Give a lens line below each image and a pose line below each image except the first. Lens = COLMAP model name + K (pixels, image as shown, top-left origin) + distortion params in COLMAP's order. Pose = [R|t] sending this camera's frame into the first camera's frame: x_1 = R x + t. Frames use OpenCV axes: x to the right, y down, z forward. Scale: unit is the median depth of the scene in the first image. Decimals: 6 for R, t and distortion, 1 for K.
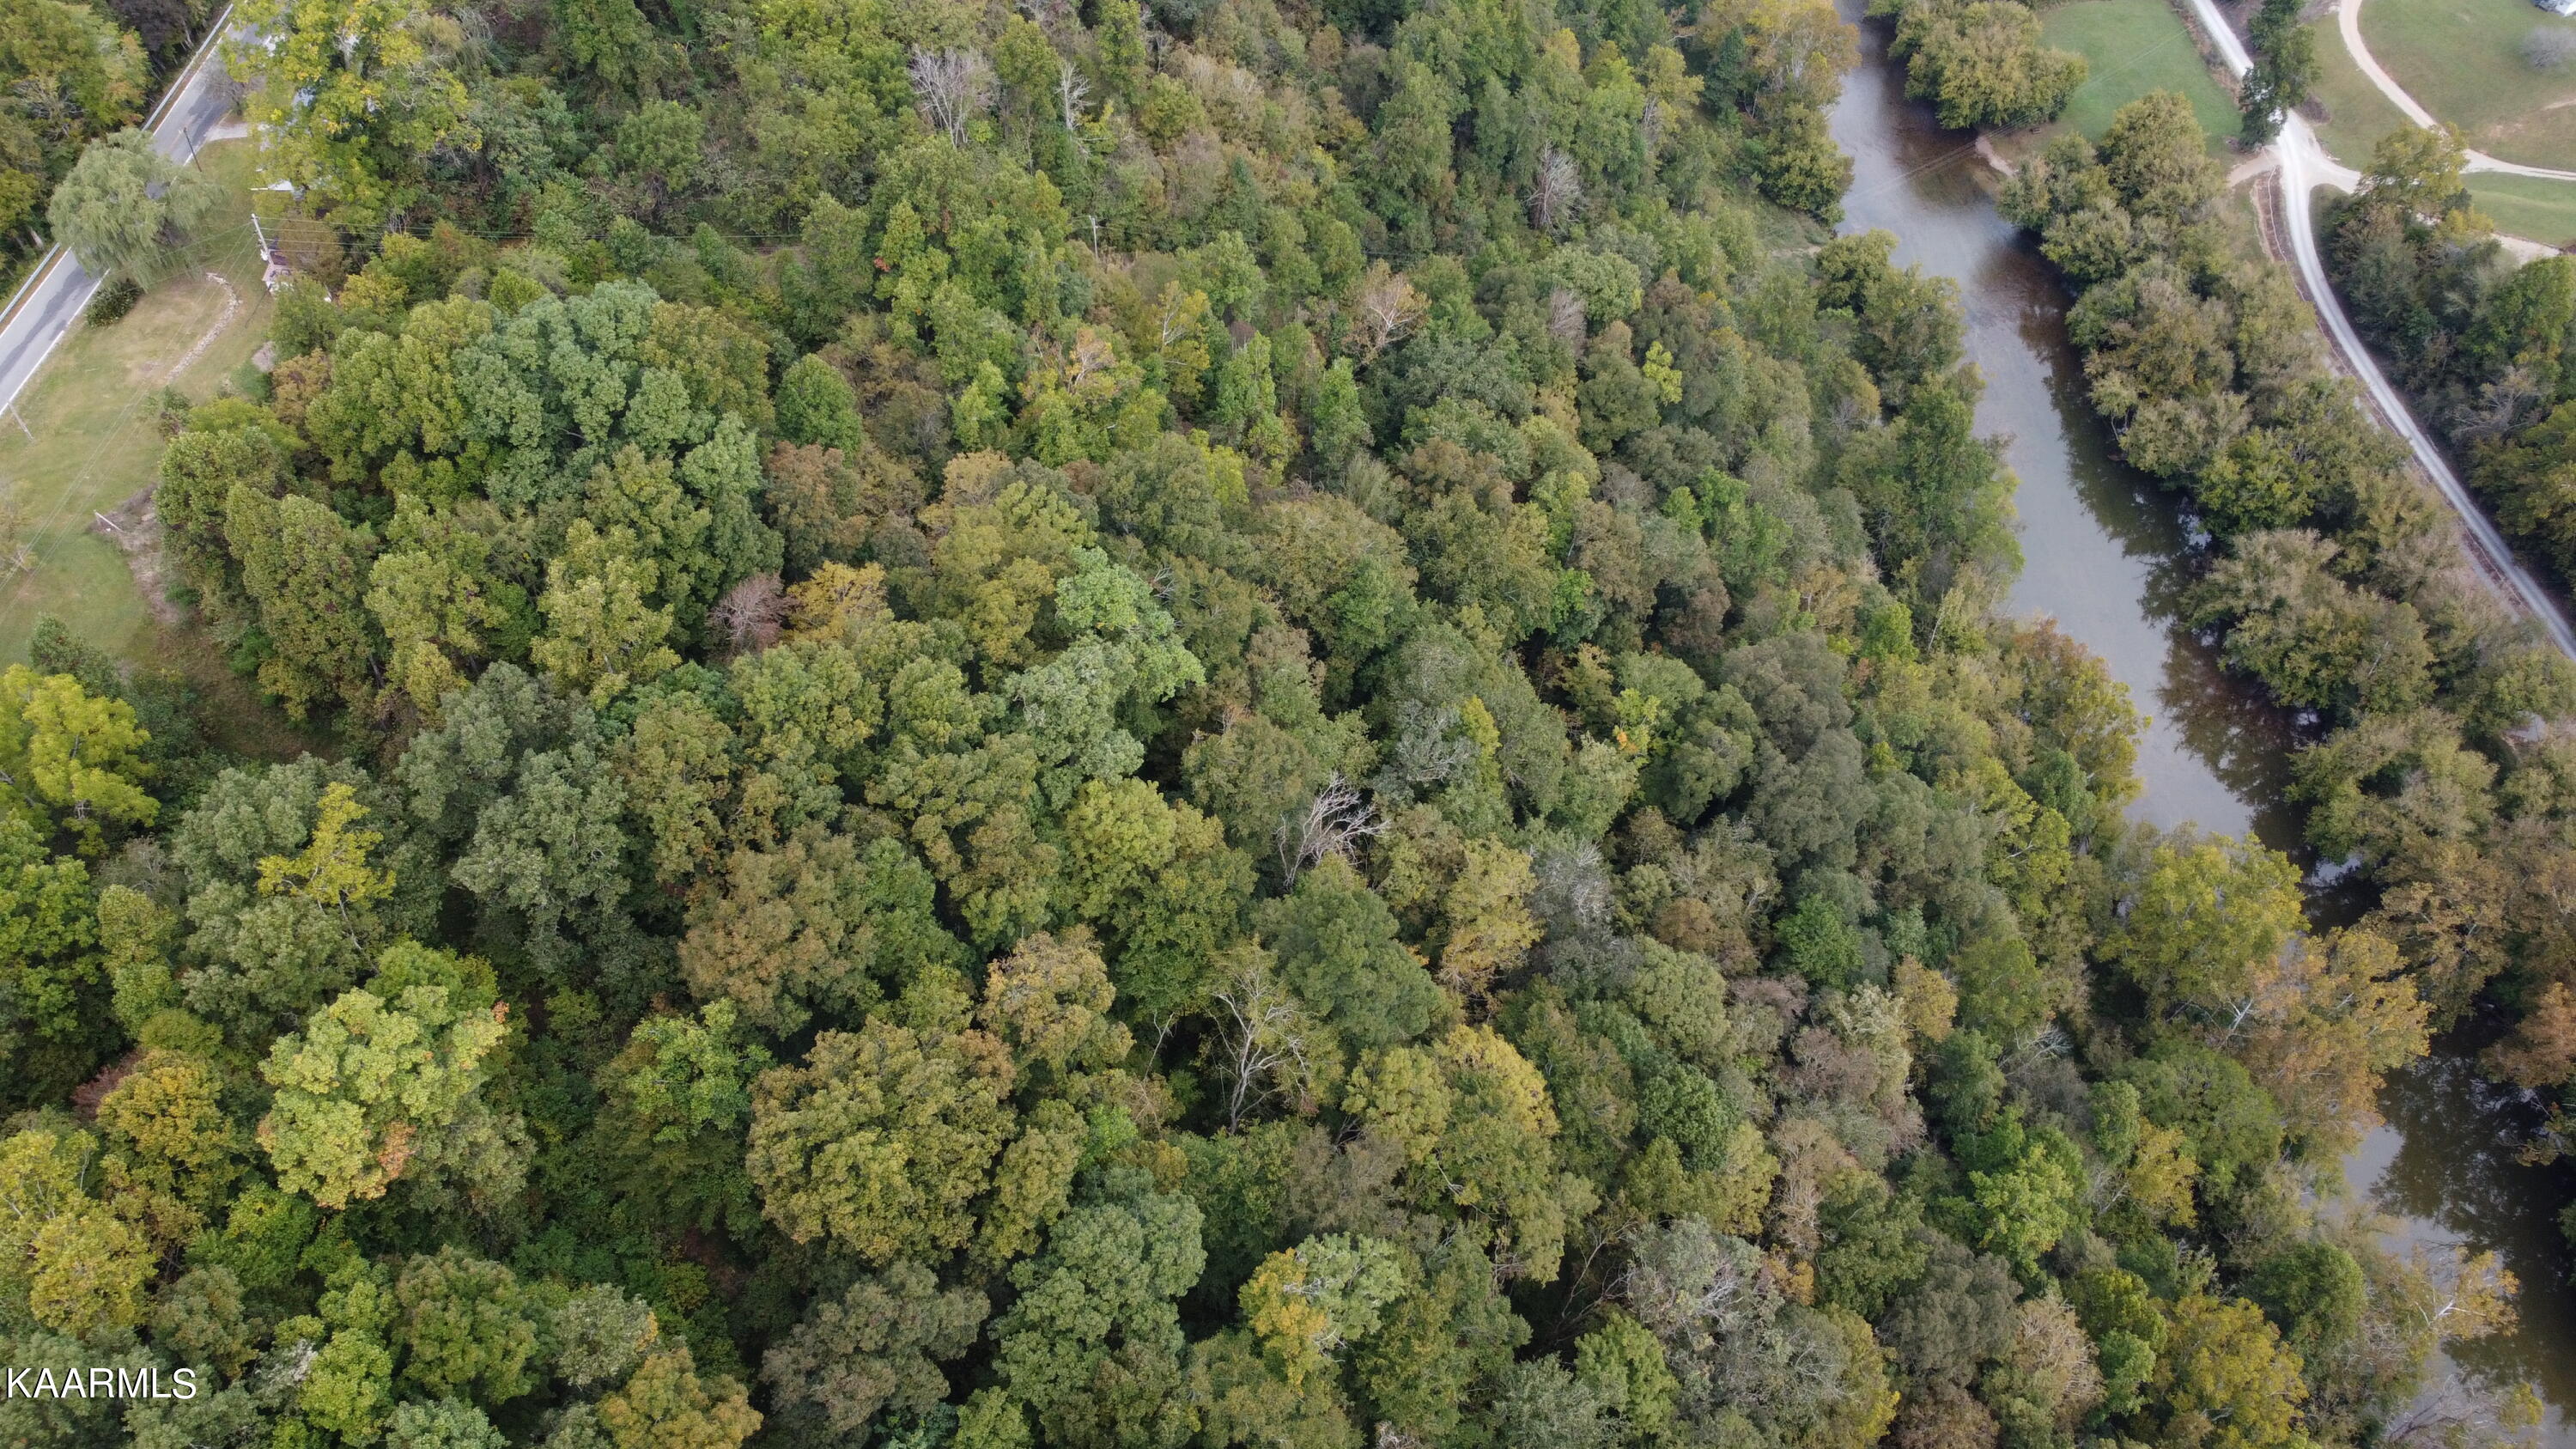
lens RADIAL K [[1947.8, 0, 1290.4], [0, 1947.8, 723.7], [0, 0, 1]] dist [0.001886, -0.007841]
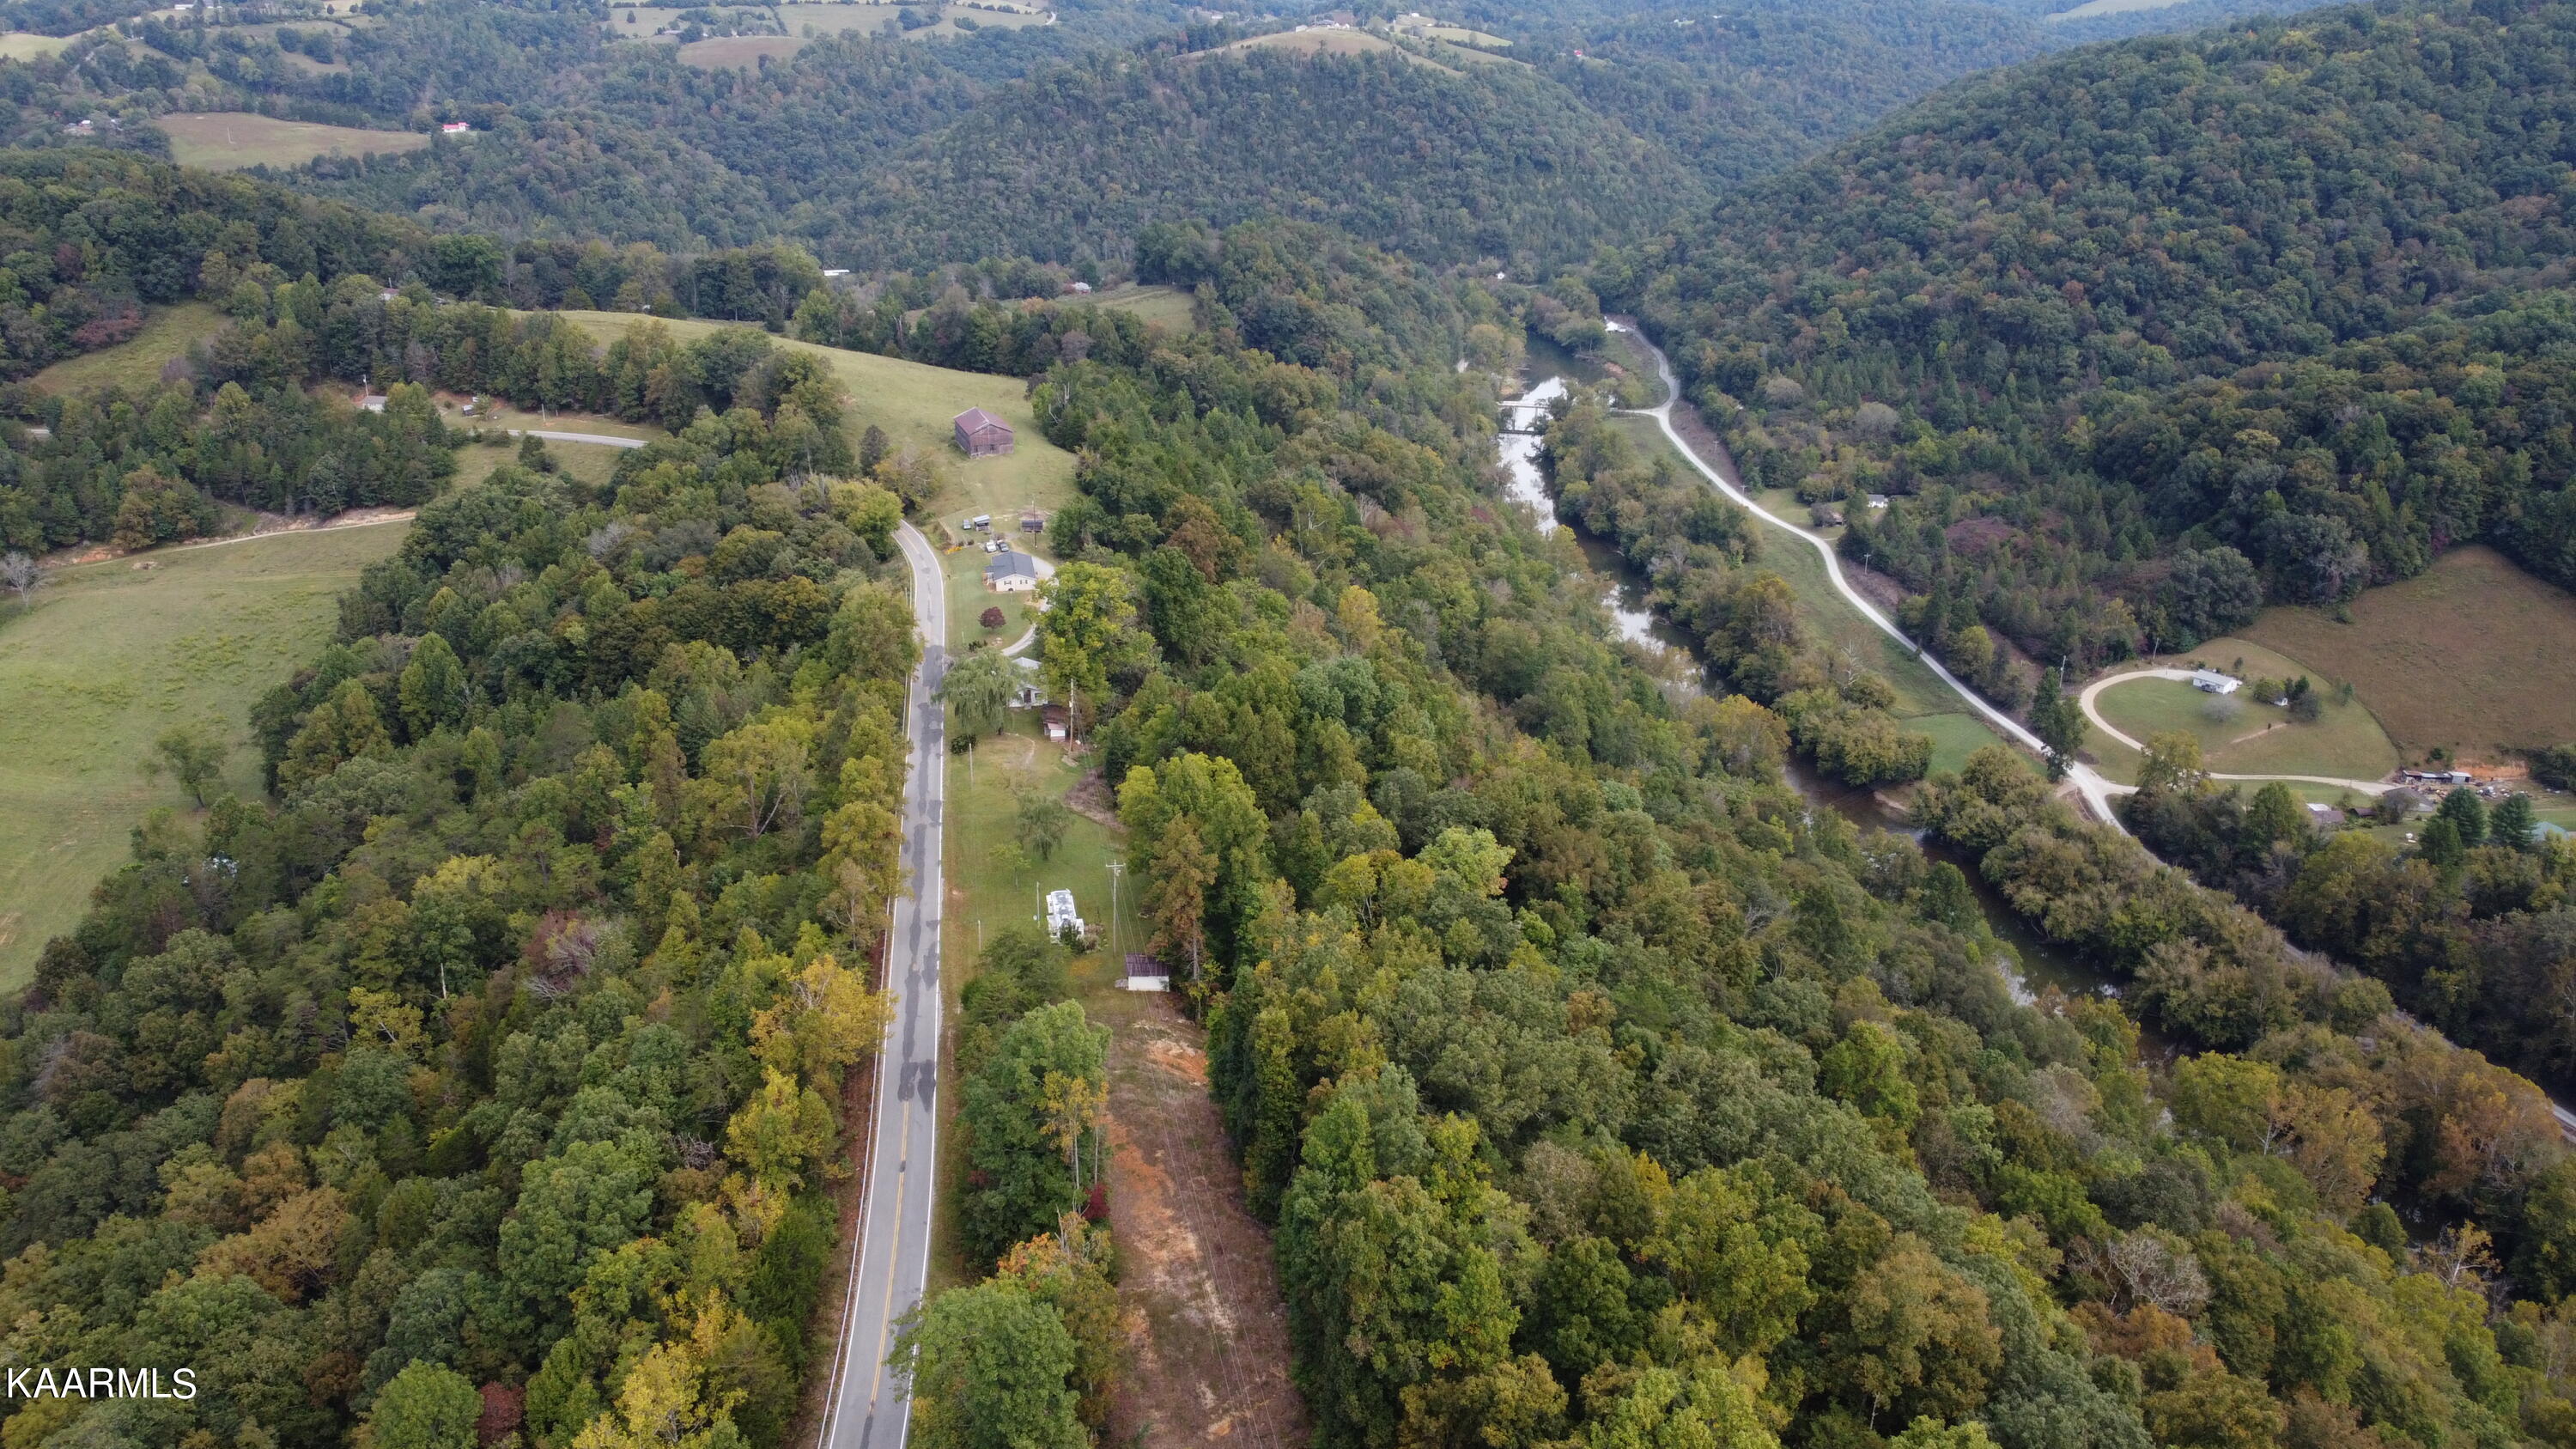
lens RADIAL K [[1947.8, 0, 1280.9], [0, 1947.8, 727.2], [0, 0, 1]] dist [0.001886, -0.007841]
pose [[0.990306, -0.049352, 0.129838, -0.301583], [0.105459, 0.875491, -0.471586, 0.327802], [-0.090398, 0.480707, 0.872209, -0.277145]]
